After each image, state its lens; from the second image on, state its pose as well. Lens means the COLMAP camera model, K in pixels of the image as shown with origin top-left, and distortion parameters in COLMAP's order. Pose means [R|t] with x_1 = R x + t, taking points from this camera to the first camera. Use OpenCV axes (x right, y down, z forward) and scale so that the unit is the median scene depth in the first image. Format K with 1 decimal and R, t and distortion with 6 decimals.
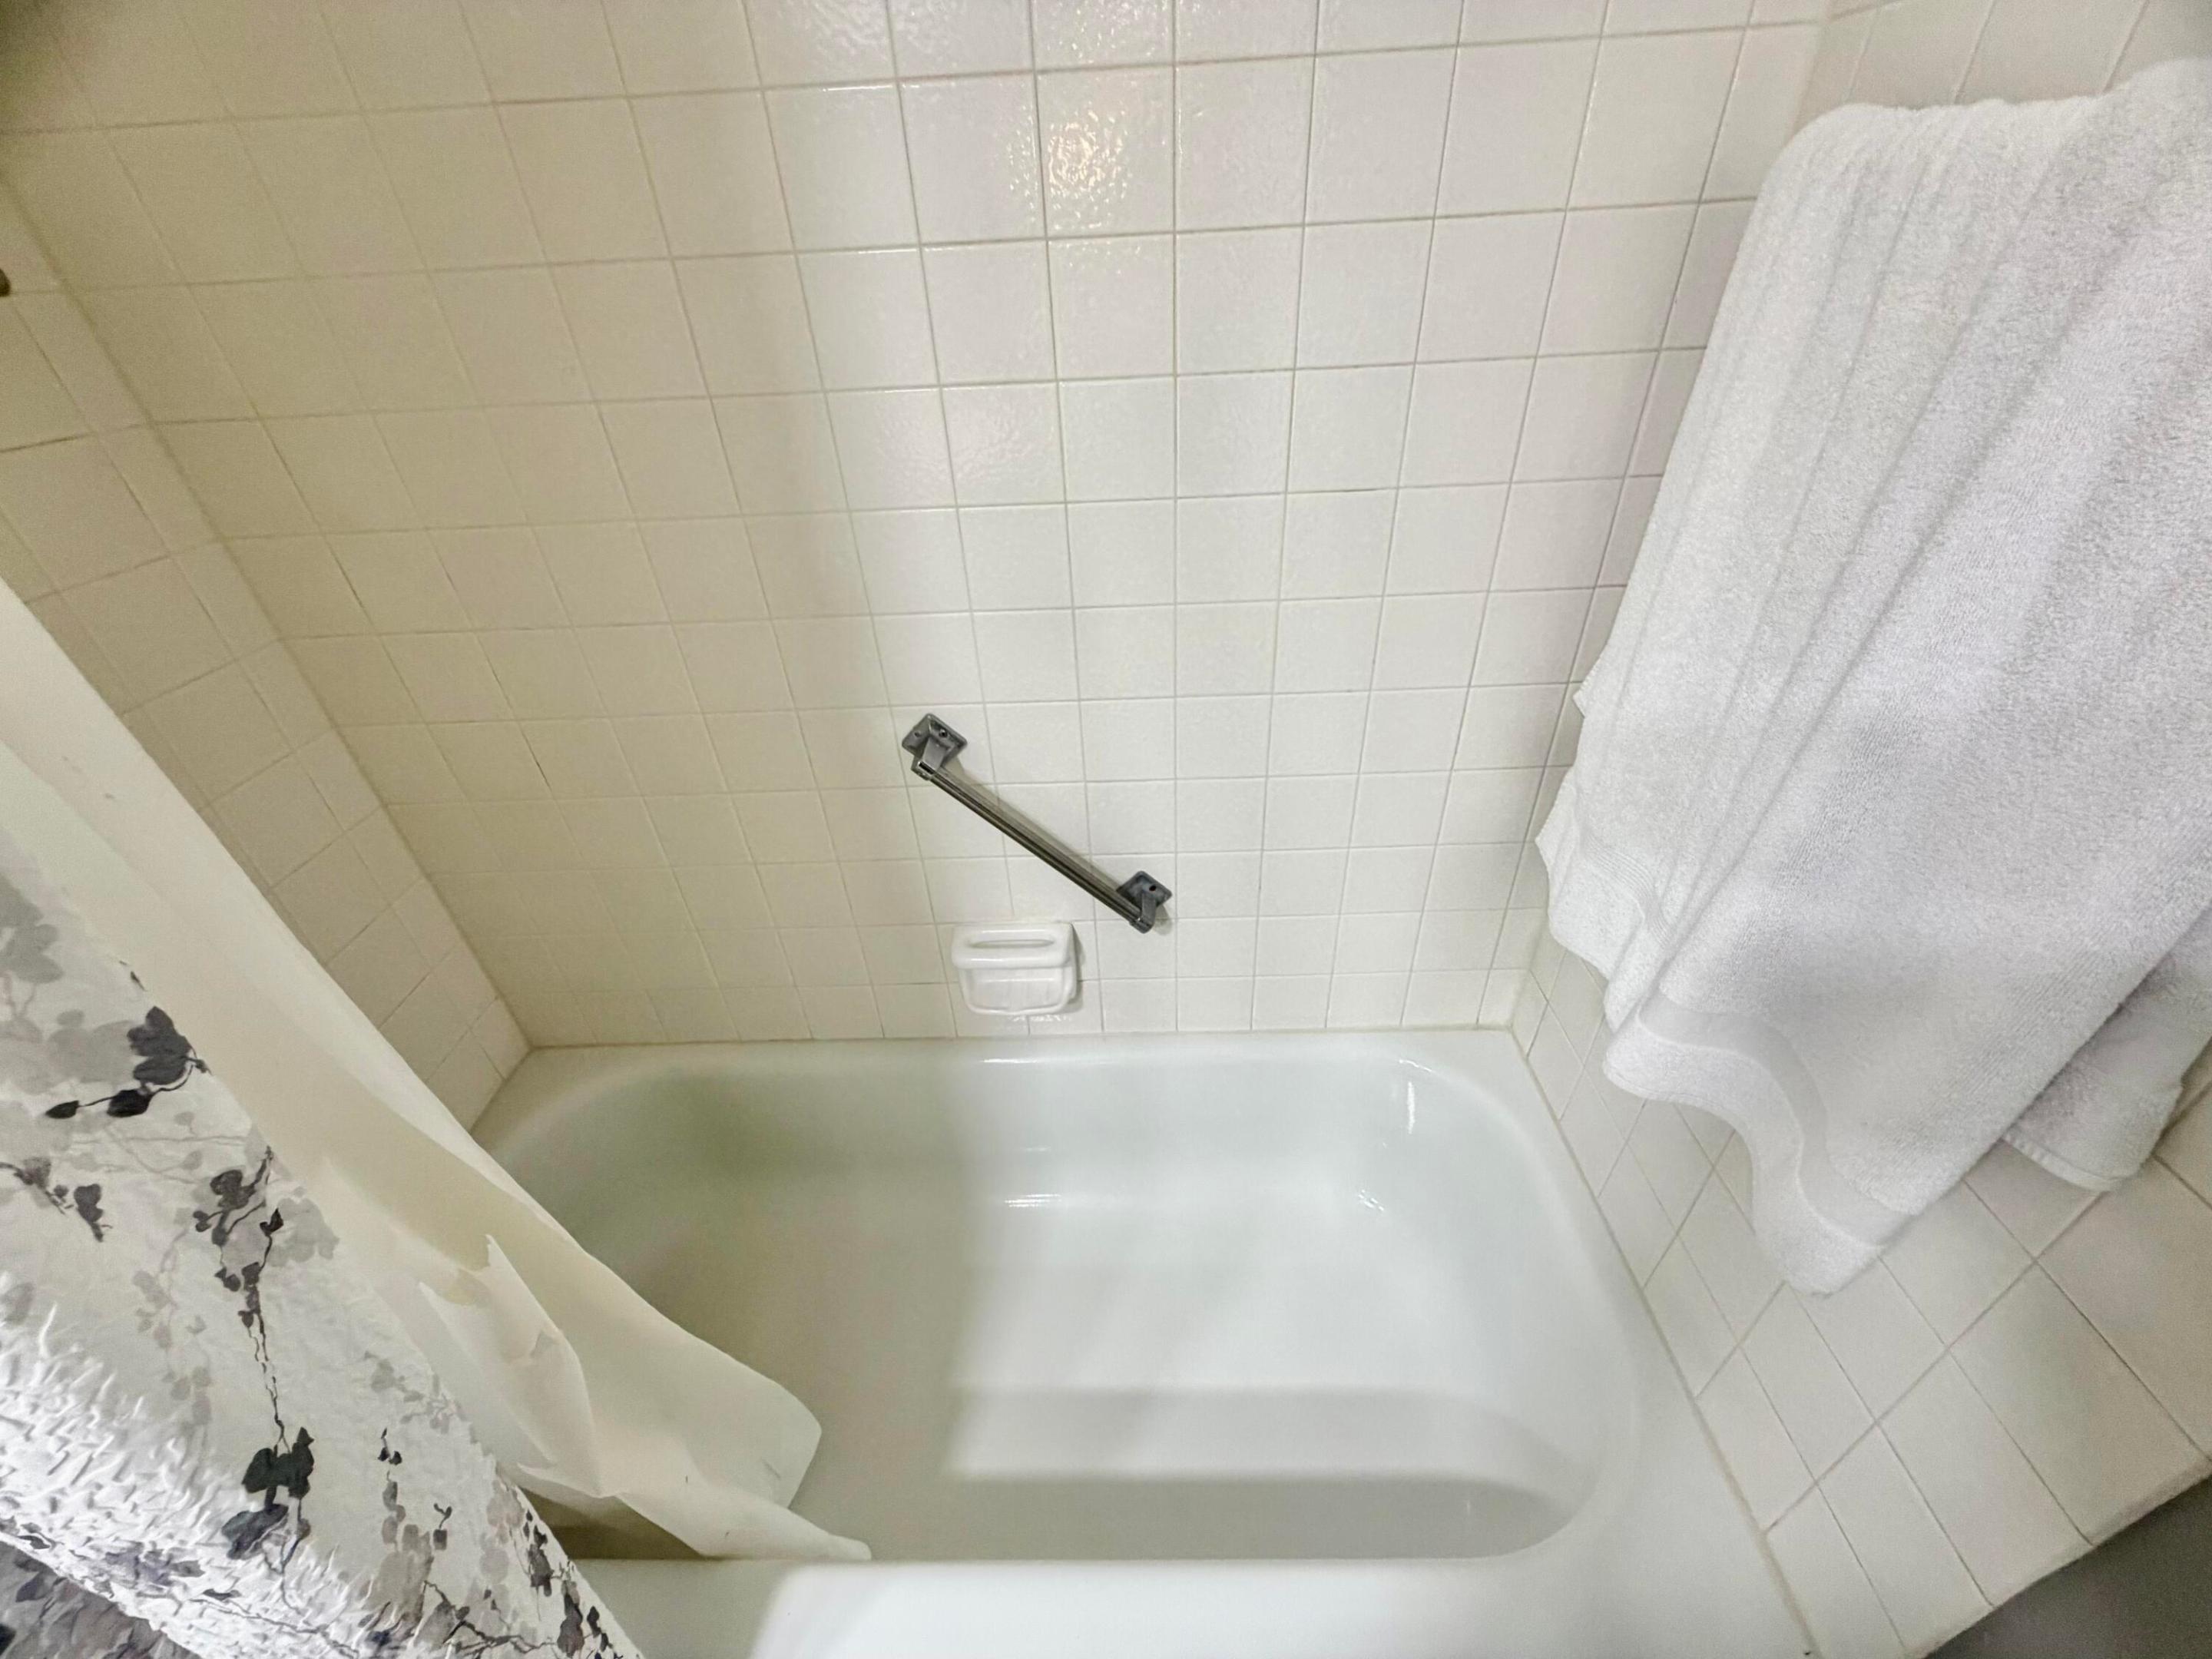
lens RADIAL K [[880.2, 0, 1116.8], [0, 880.2, 820.4], [0, 0, 1]] dist [-0.000223, 0.000118]
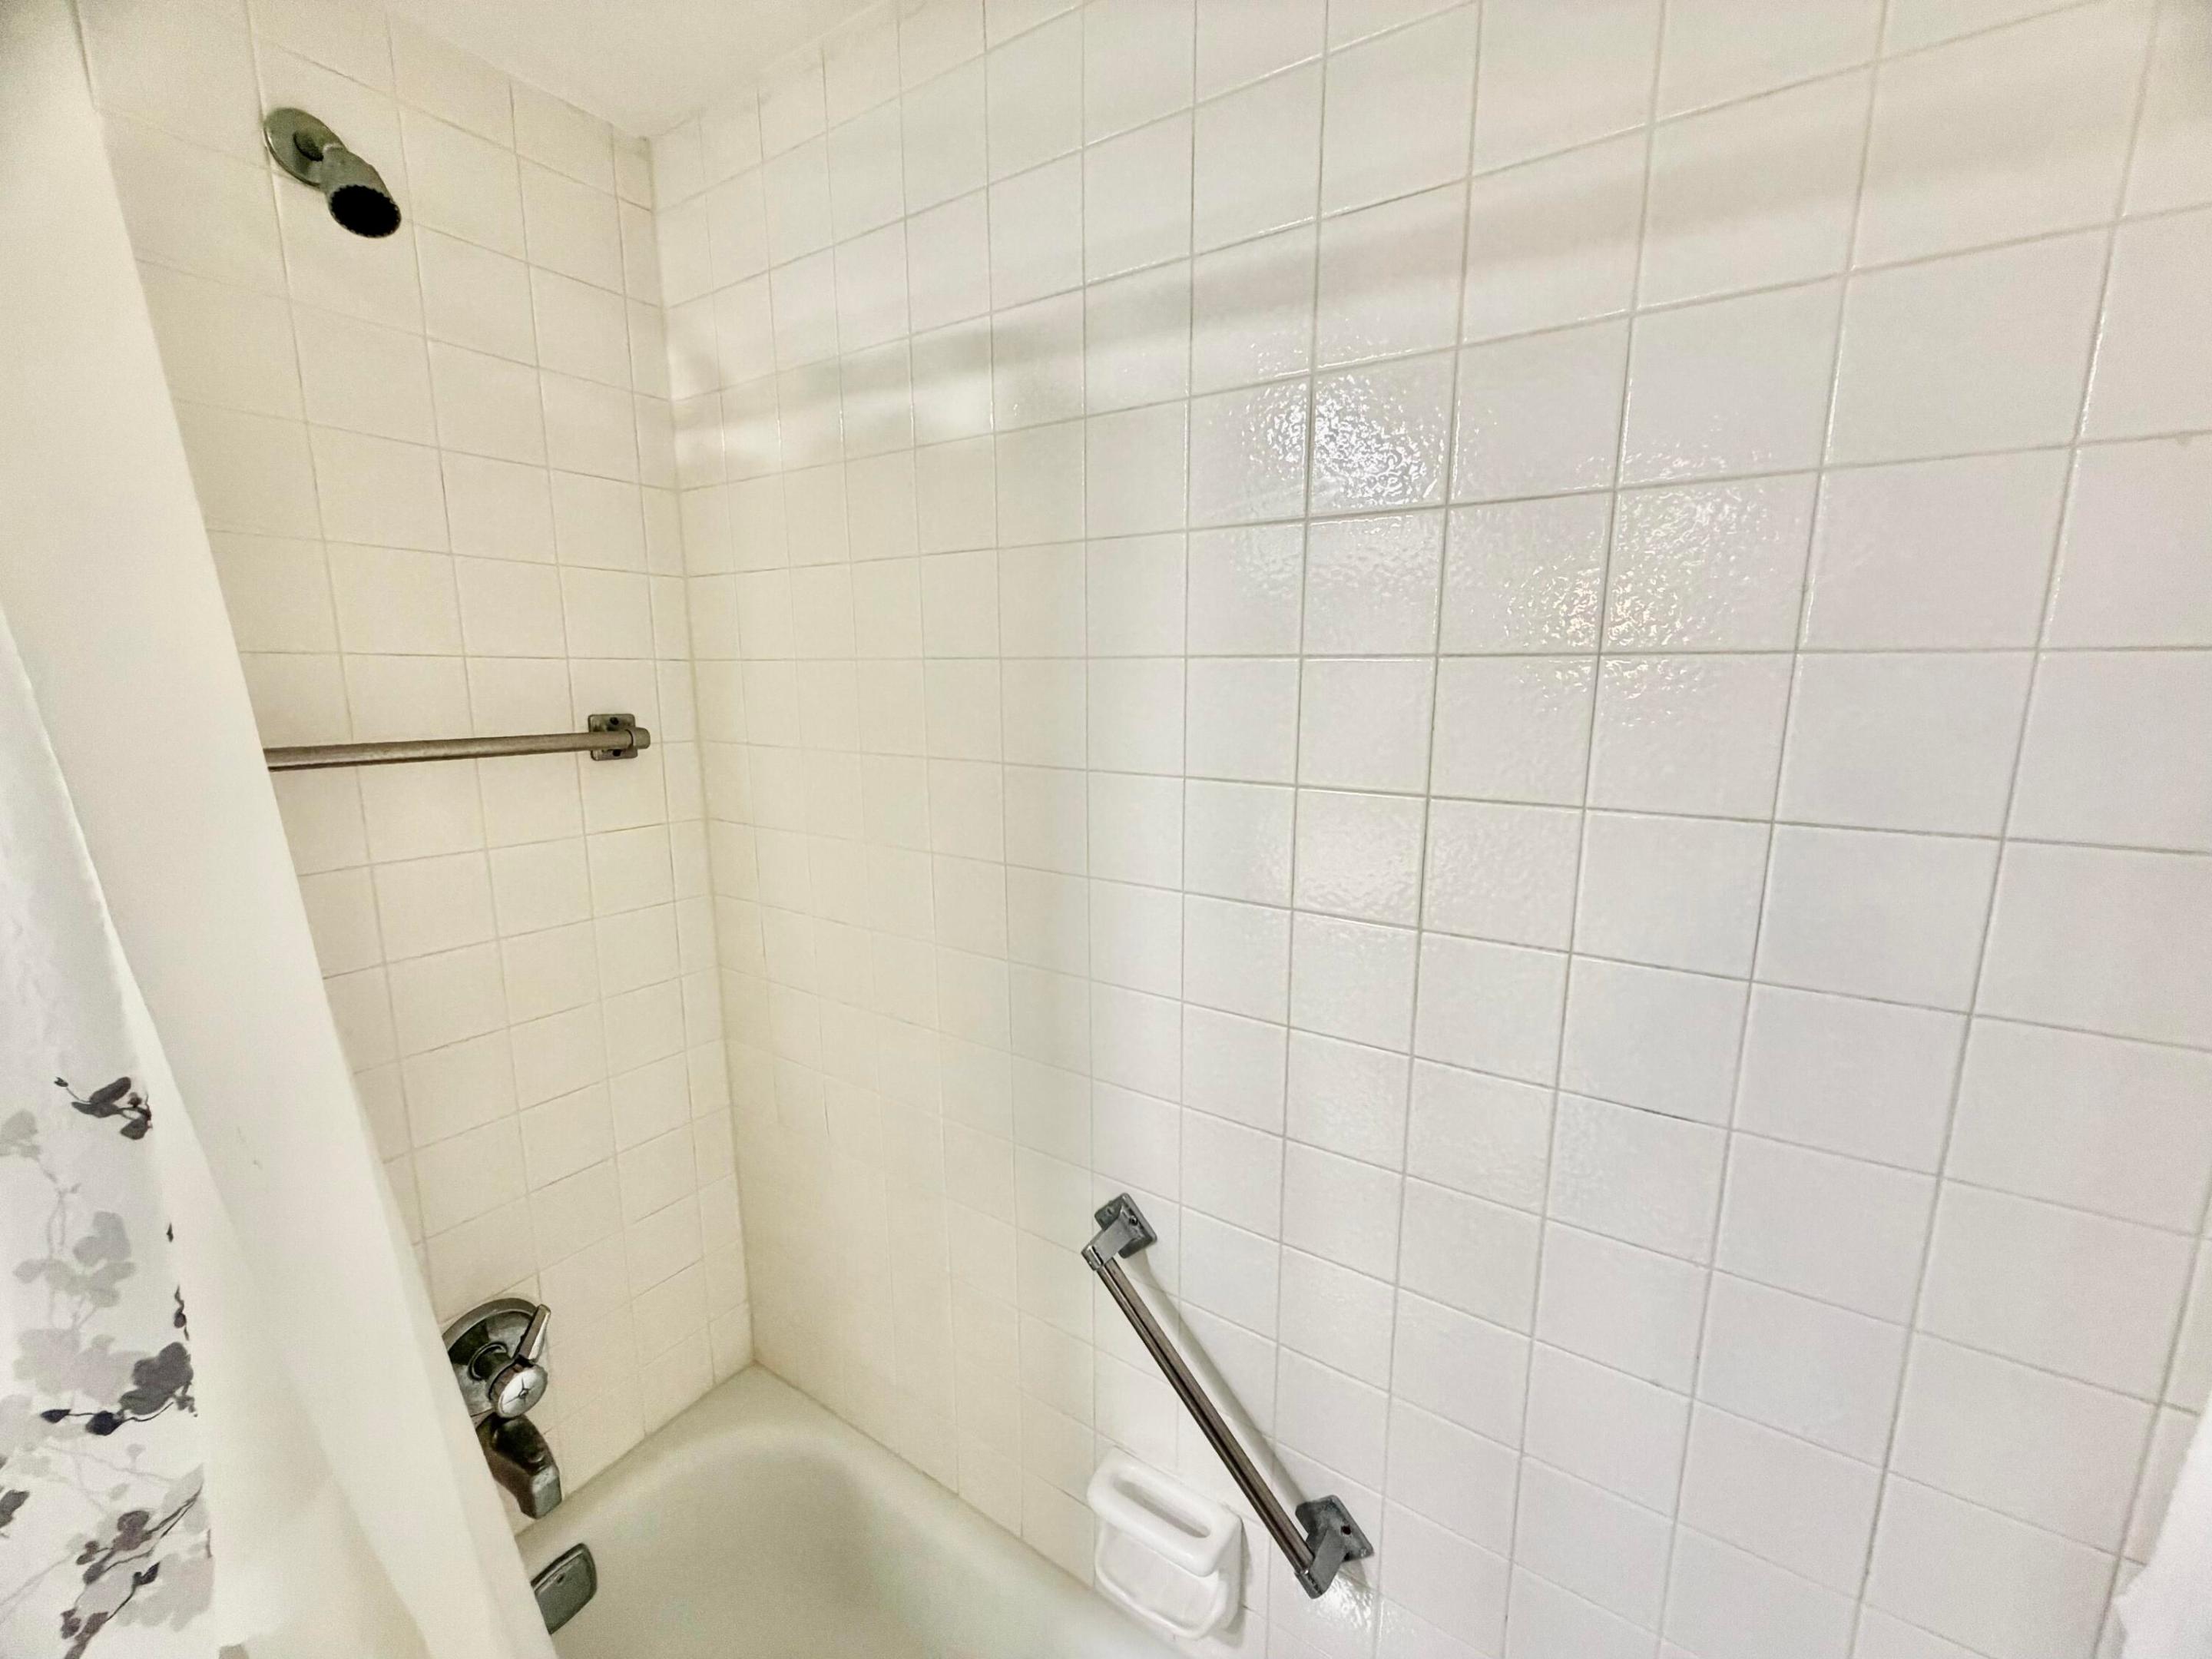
lens RADIAL K [[880.2, 0, 1098.8], [0, 880.2, 832.7], [0, 0, 1]] dist [-0.000223, 0.000118]
pose [[0.841392, 0.139753, -0.522042, 0.503422], [-0.334440, 0.893442, -0.299850, -0.455124], [0.424510, 0.426884, 0.798475, 0.238982]]
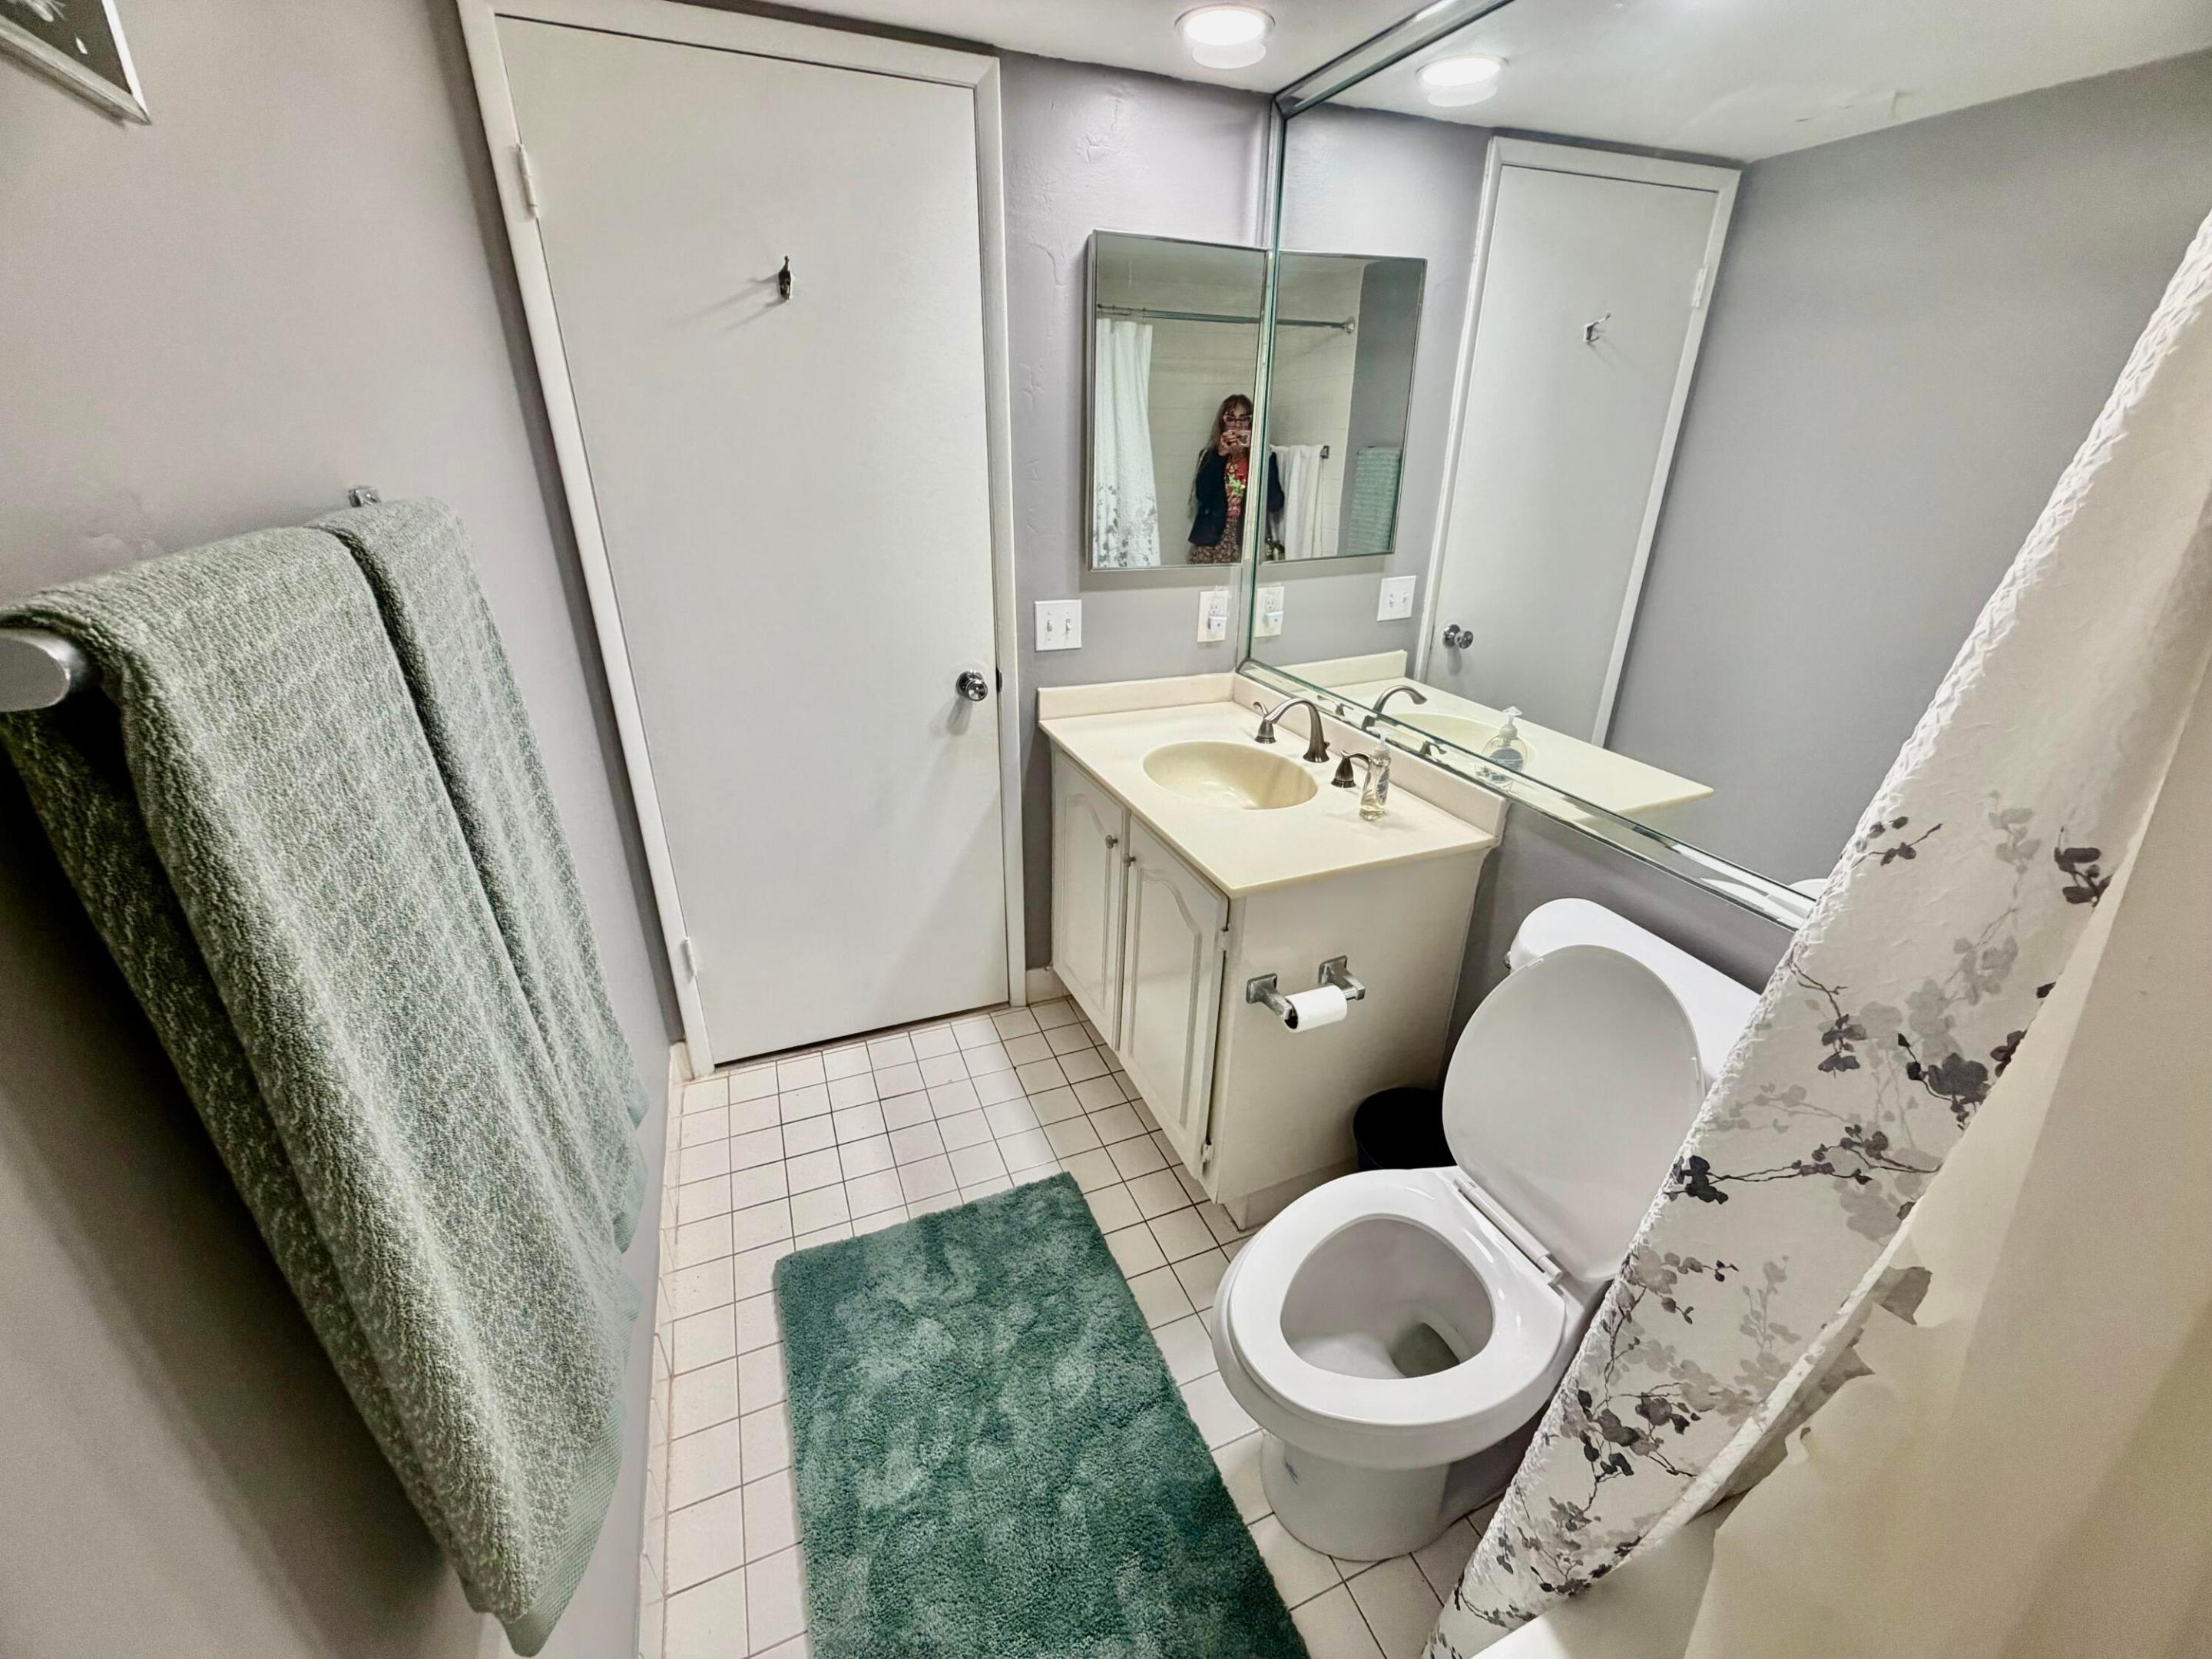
lens RADIAL K [[880.2, 0, 1096.5], [0, 880.2, 853.1], [0, 0, 1]] dist [-0.000223, 0.000118]
pose [[-0.923286, 0.187631, -0.335167, 0.656441], [-0.194920, 0.523013, 0.829737, -0.842689], [0.330981, 0.831416, -0.446318, 0.807444]]
